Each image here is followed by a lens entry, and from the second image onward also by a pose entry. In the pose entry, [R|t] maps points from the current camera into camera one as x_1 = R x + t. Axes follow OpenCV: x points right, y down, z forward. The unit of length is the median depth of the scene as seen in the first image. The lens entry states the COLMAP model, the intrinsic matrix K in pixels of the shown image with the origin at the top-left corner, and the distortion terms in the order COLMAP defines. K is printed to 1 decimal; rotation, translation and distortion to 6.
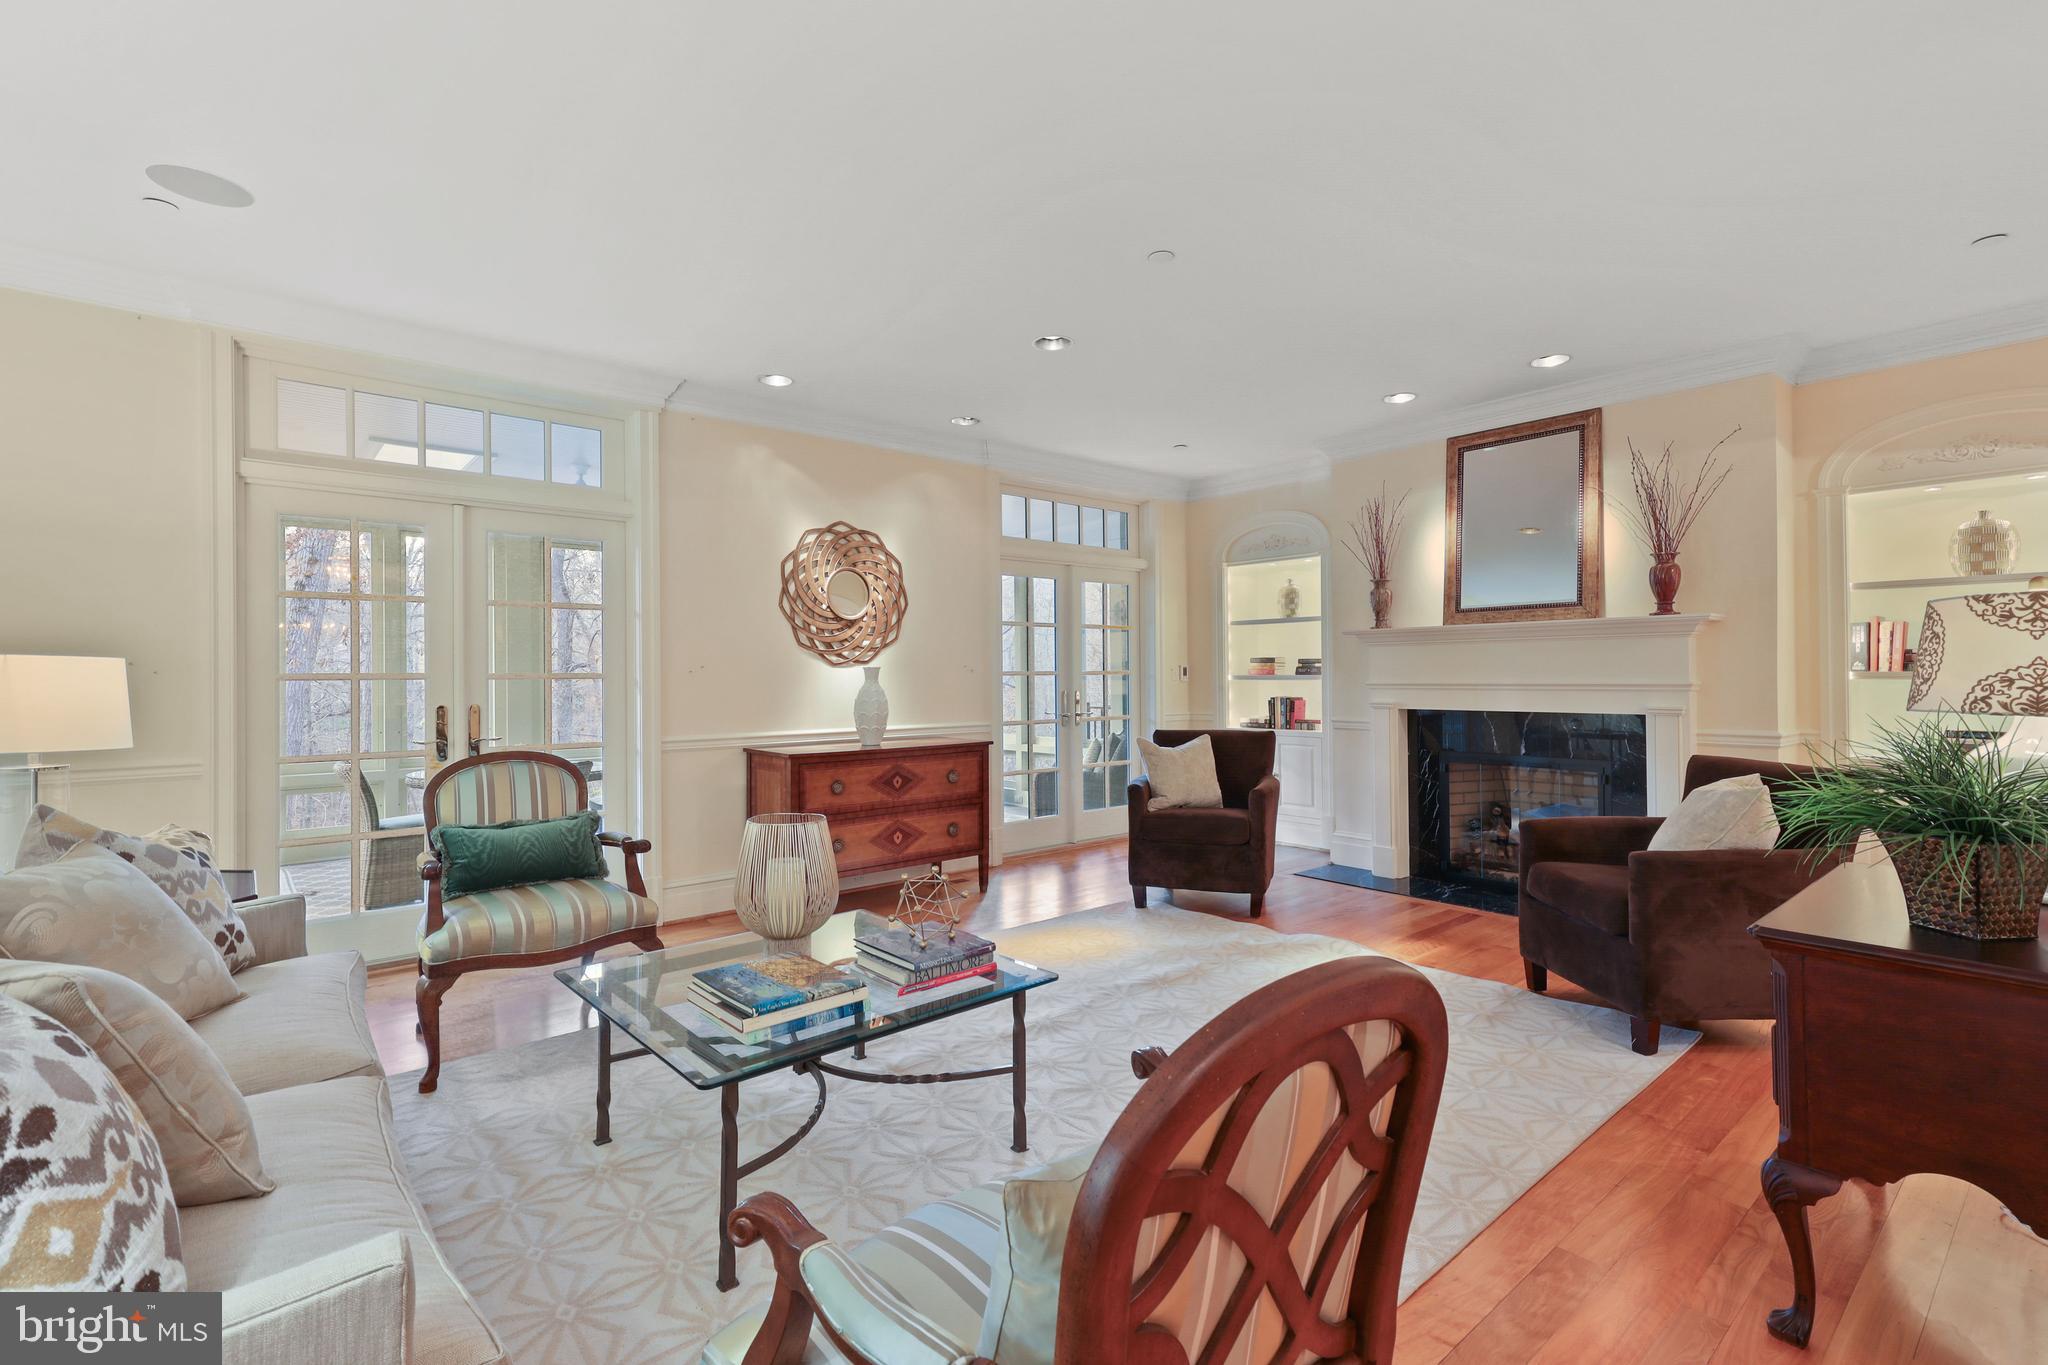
lens RADIAL K [[942.2, 0, 1024.6], [0, 942.2, 676.3], [0, 0, 1]] dist [0.008458, -0.000953]
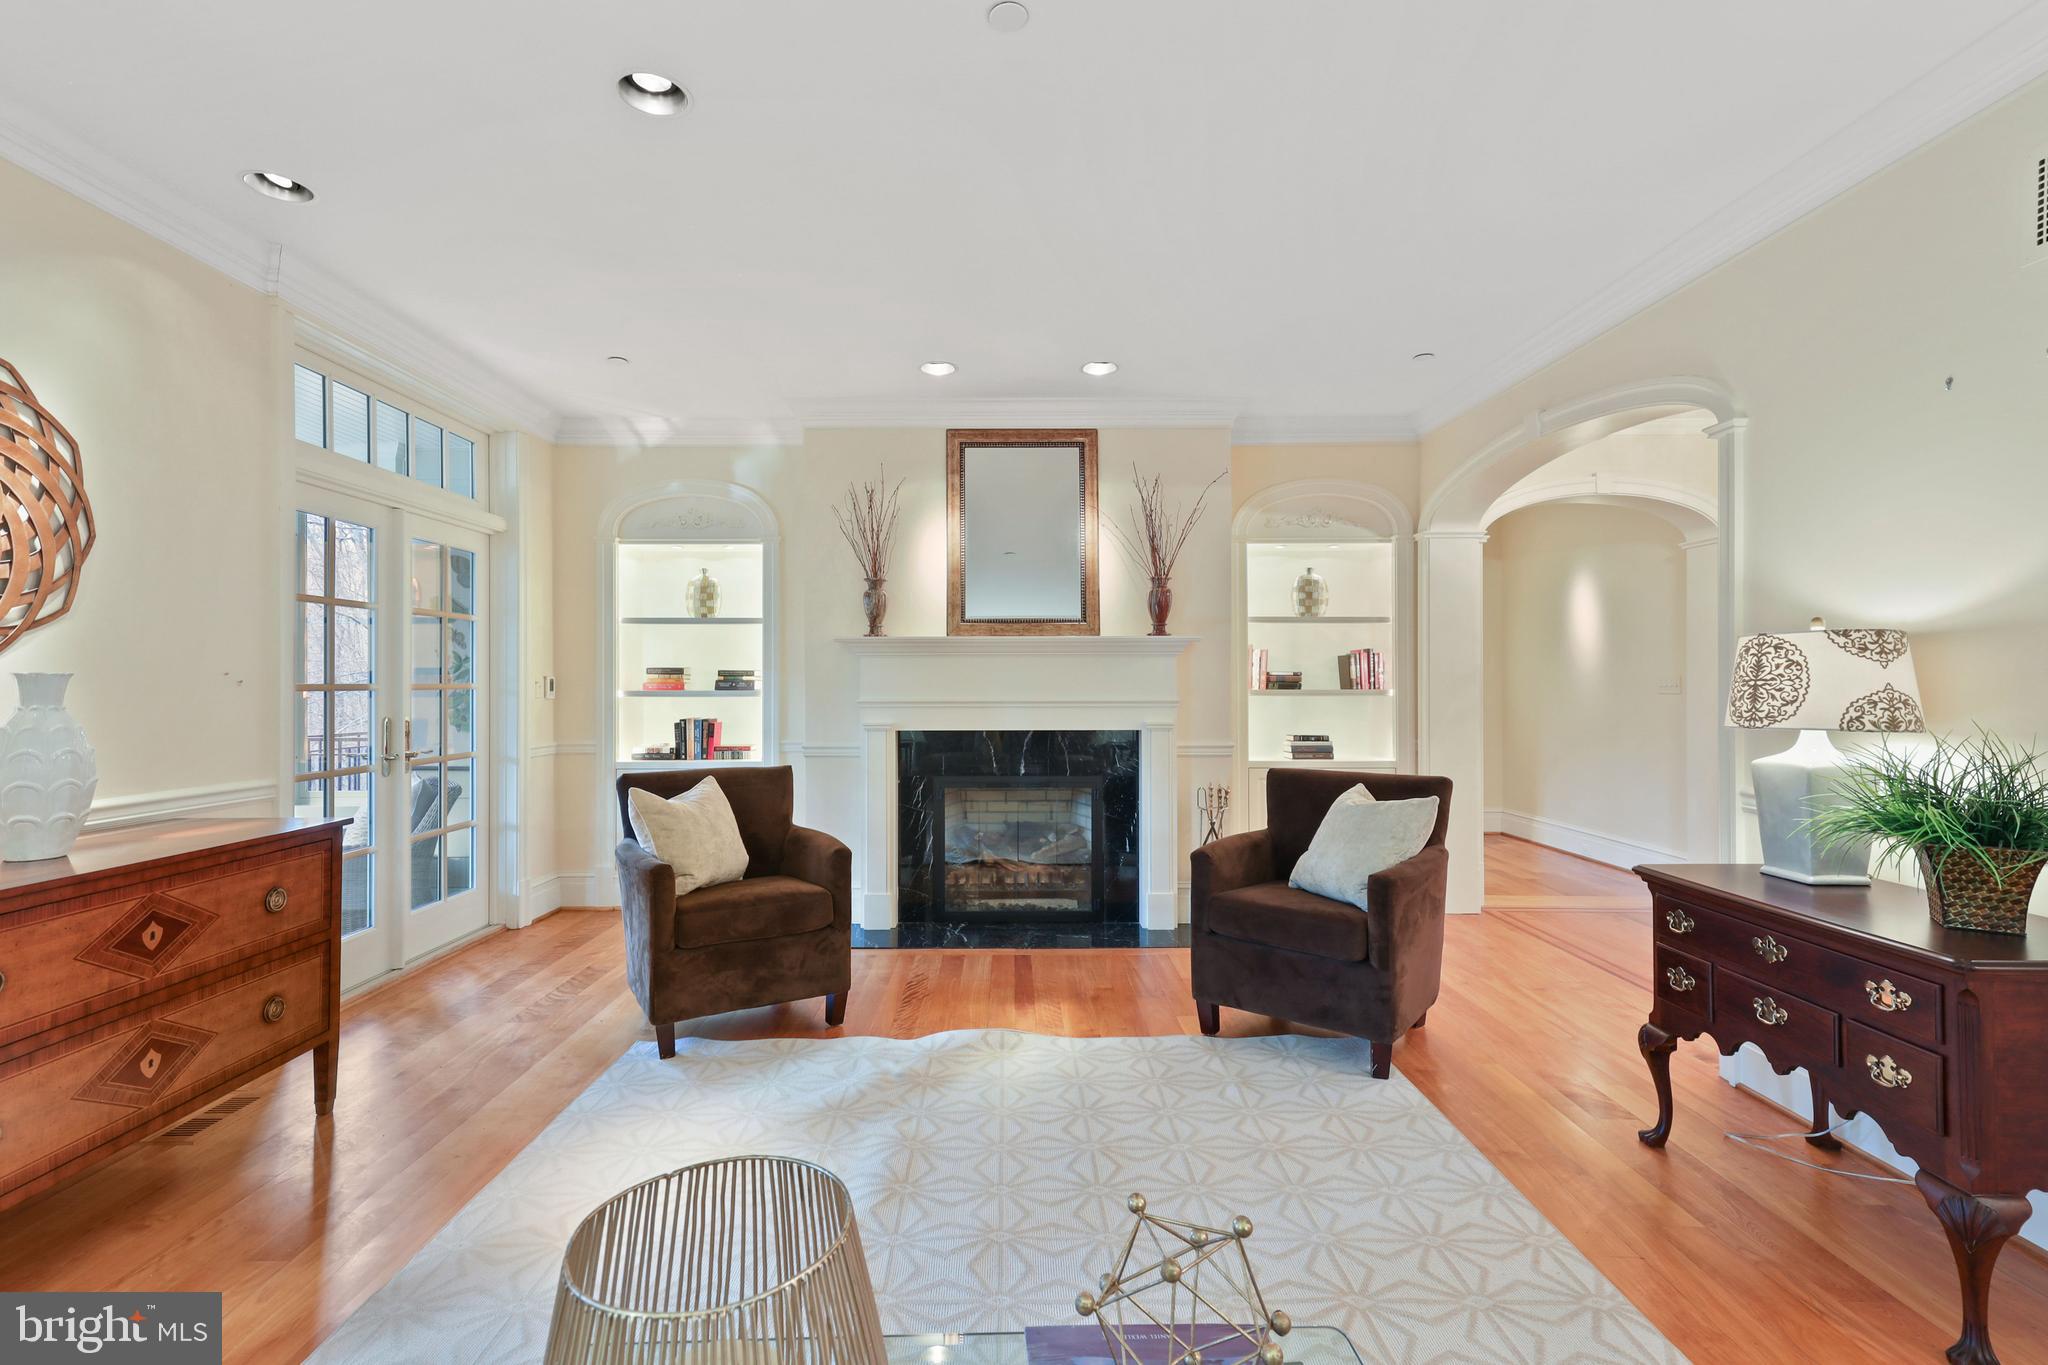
lens RADIAL K [[942.2, 0, 1025.9], [0, 942.2, 687.2], [0, 0, 1]] dist [0.008458, -0.000953]
pose [[0.639362, 0.004539, 0.768893, -0.200048], [-0.002823, 0.999990, -0.003556, -0.002802], [-0.768901, 0.000103, 0.639368, 0.379439]]
